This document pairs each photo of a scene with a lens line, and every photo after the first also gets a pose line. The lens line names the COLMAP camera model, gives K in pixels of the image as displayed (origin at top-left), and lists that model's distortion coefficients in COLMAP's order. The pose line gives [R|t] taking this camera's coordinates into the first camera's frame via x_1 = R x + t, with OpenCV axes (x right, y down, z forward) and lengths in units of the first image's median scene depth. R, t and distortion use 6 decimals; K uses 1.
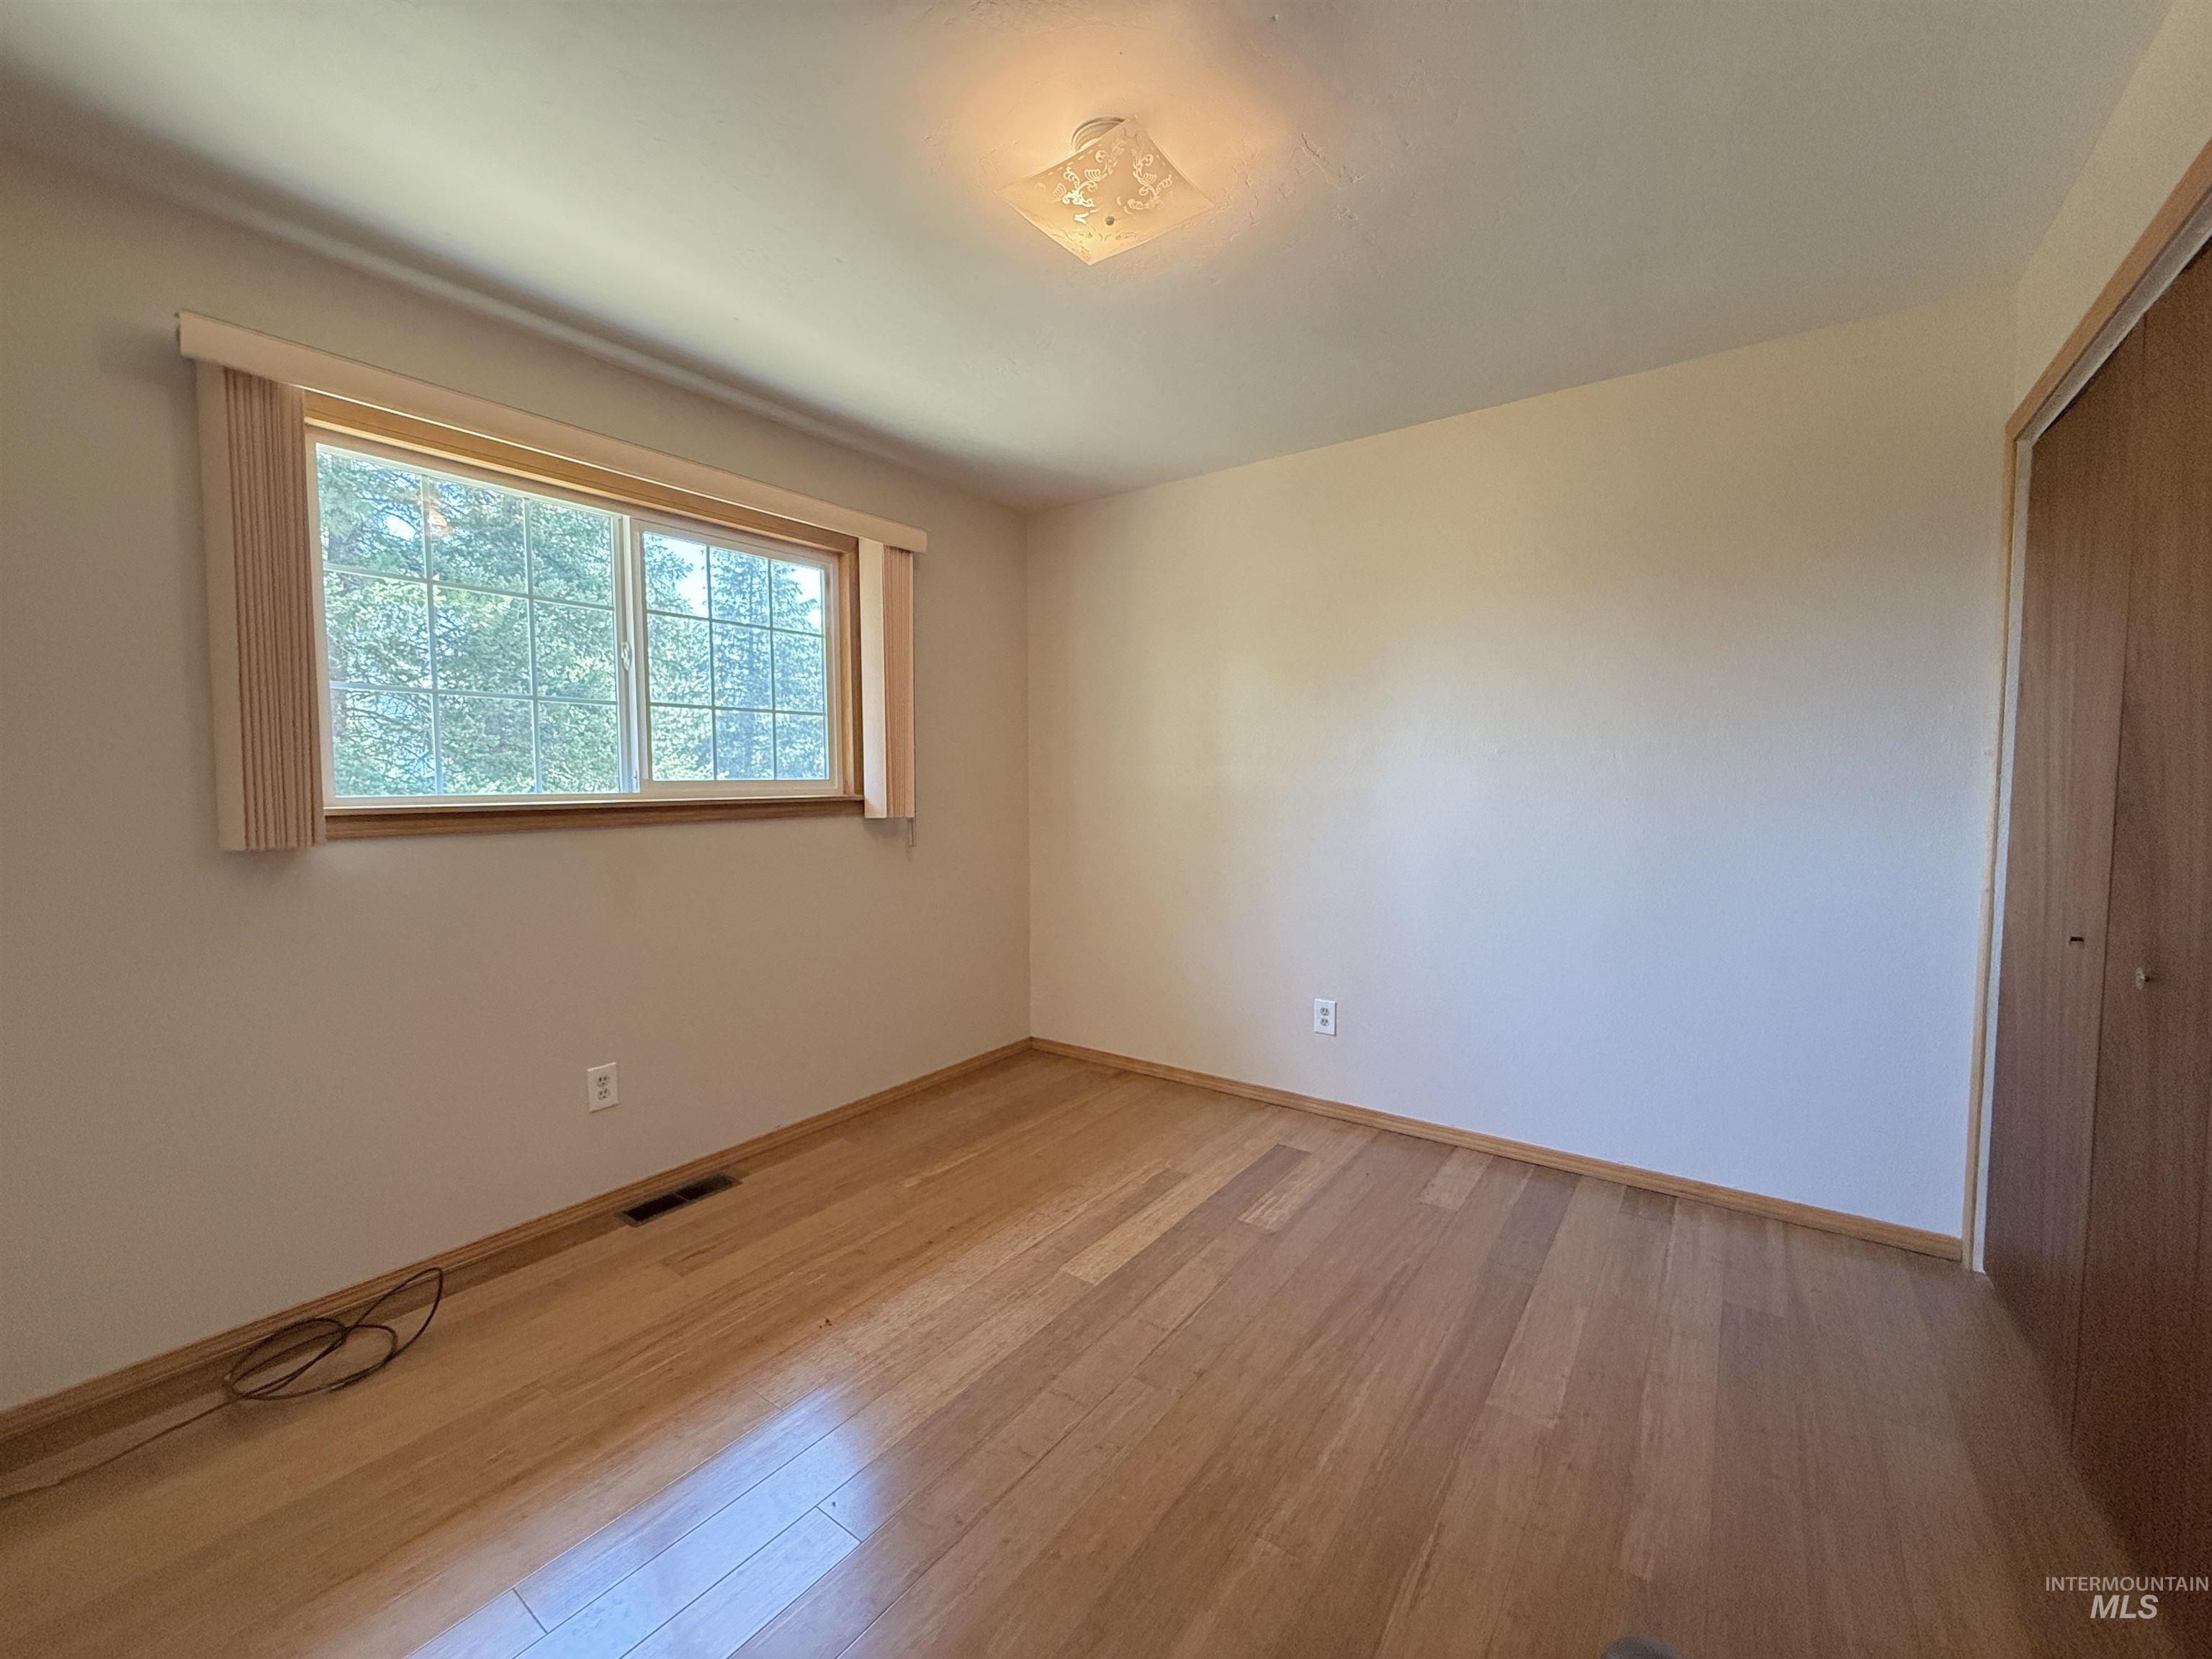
lens RADIAL K [[878.9, 0, 1099.8], [0, 878.9, 830.4], [0, 0, 1]] dist [0.000042, 0.000193]
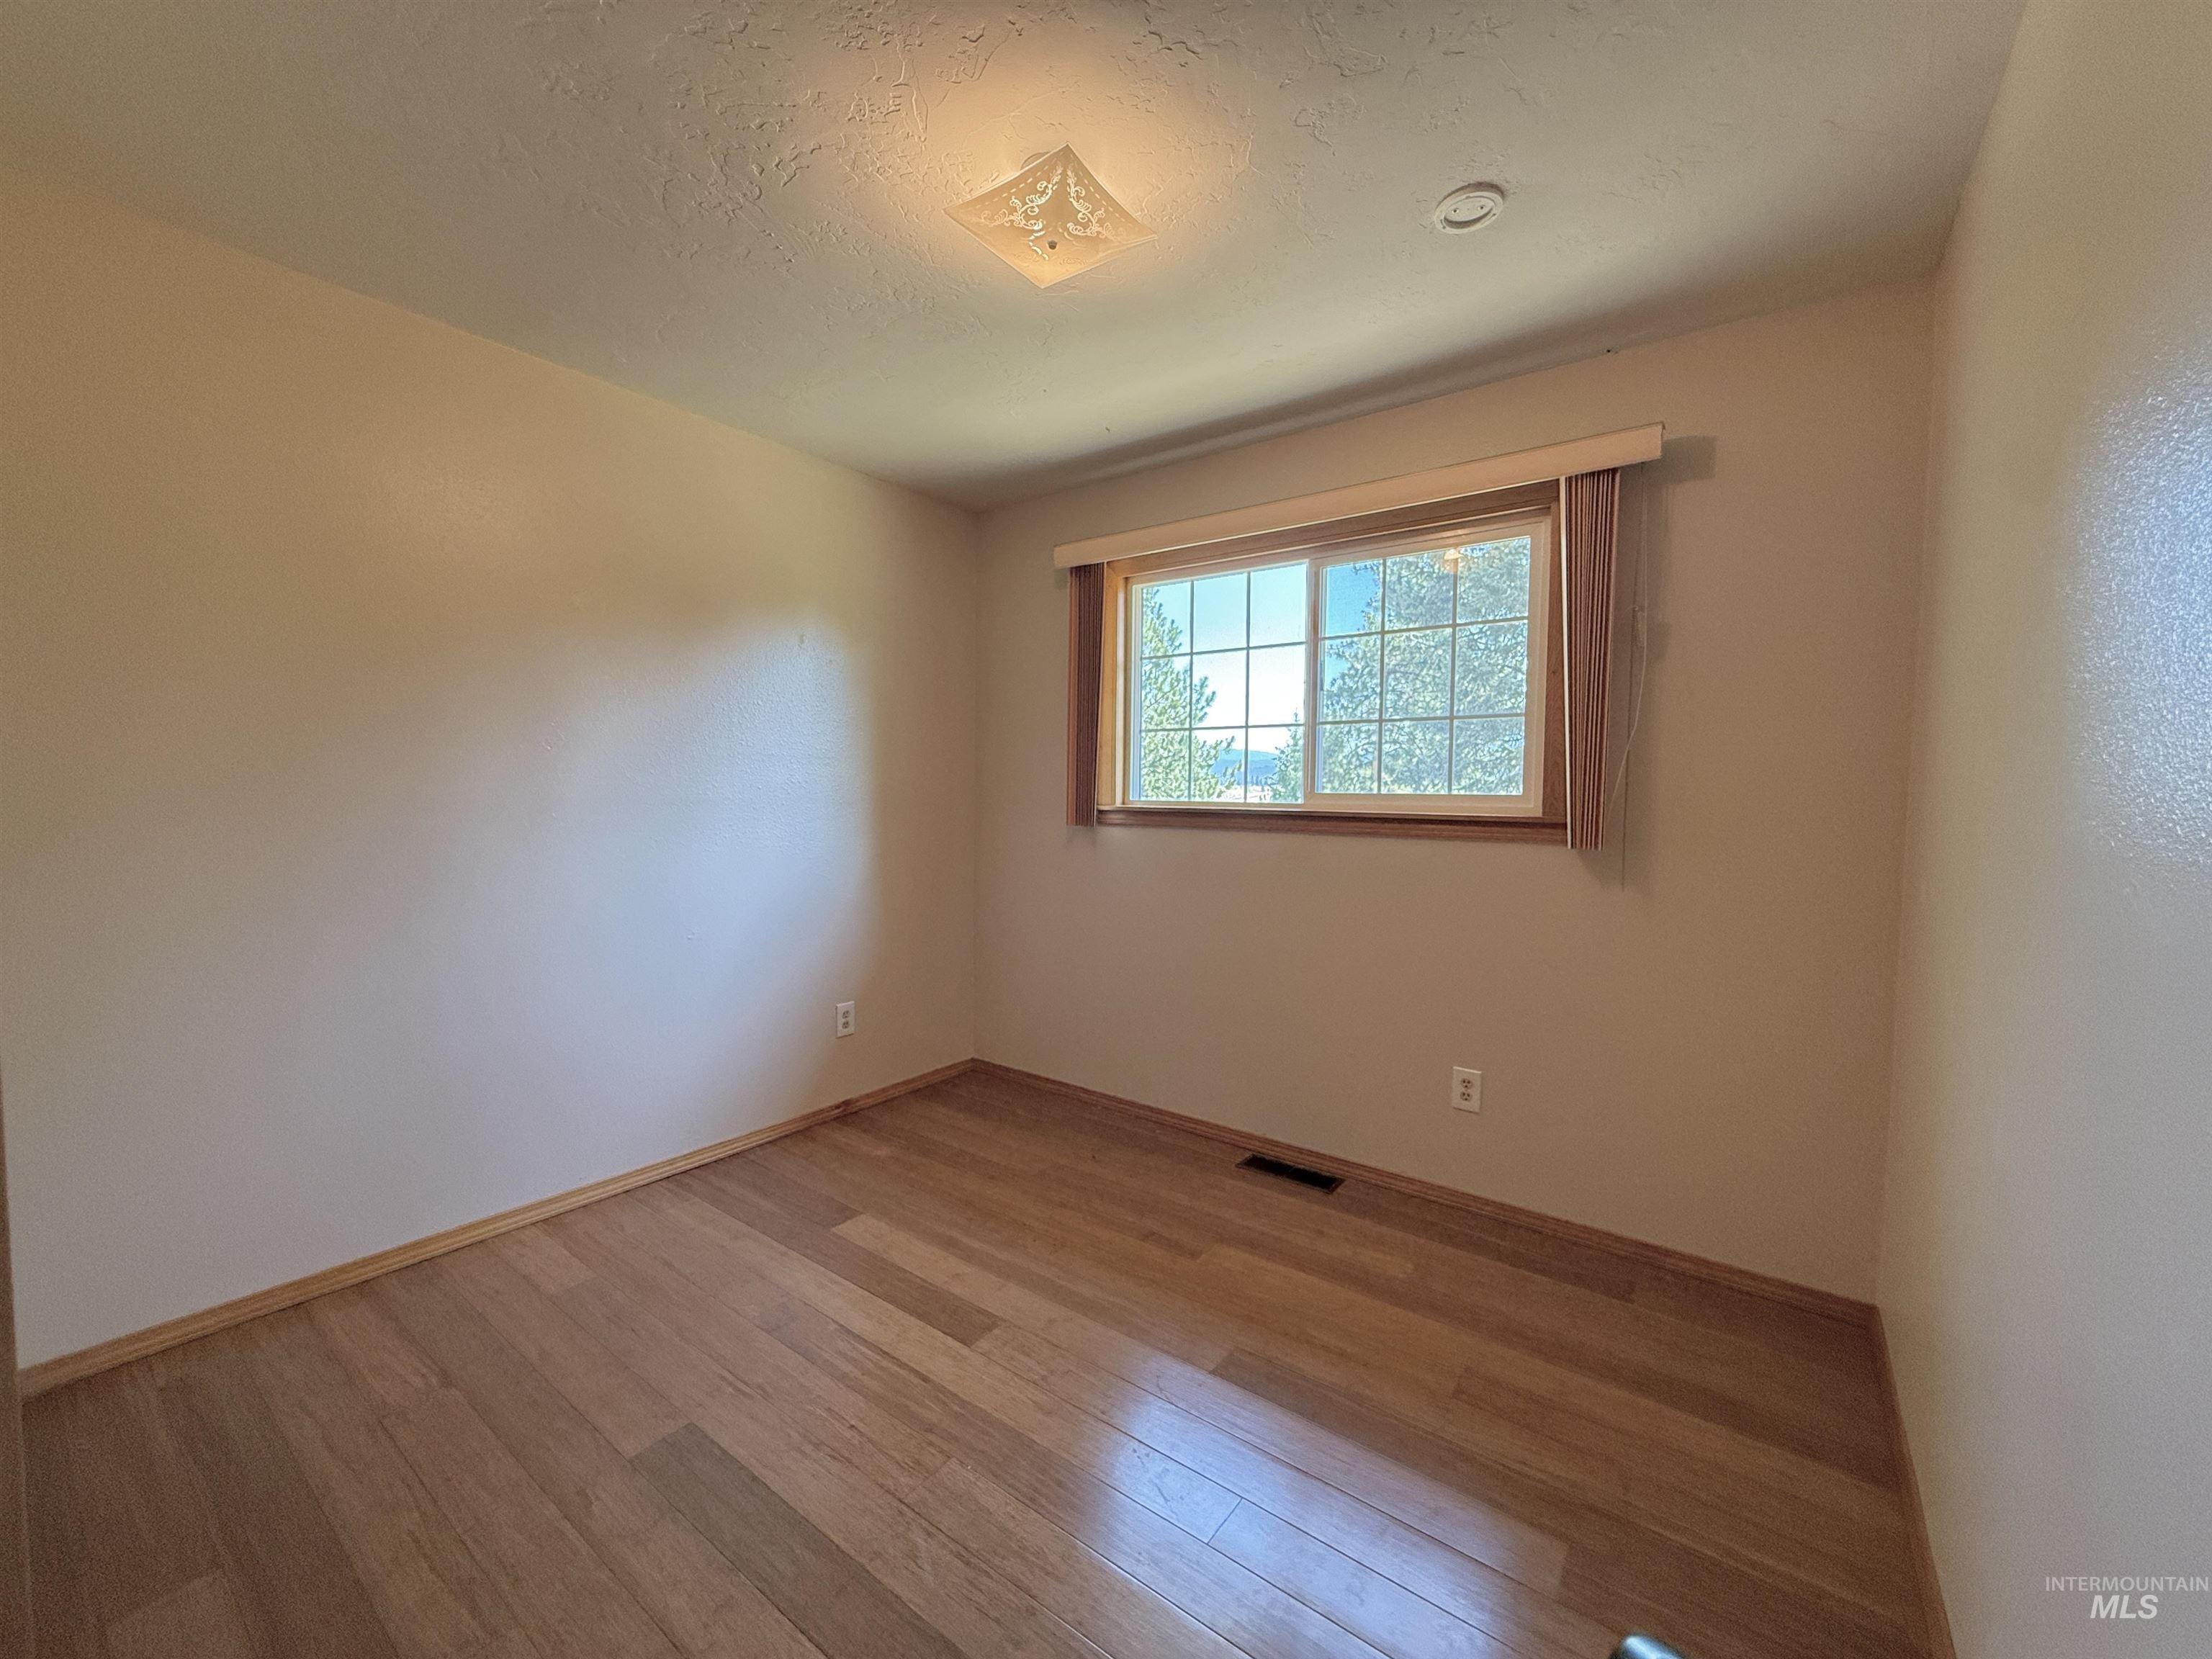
lens RADIAL K [[878.9, 0, 1099.8], [0, 878.9, 830.4], [0, 0, 1]] dist [0.000042, 0.000193]
pose [[-0.002875, 0.045357, -0.998967, 0.579783], [-0.073586, 0.996253, 0.045446, -0.038606], [0.997285, 0.073641, 0.000473, 0.705216]]
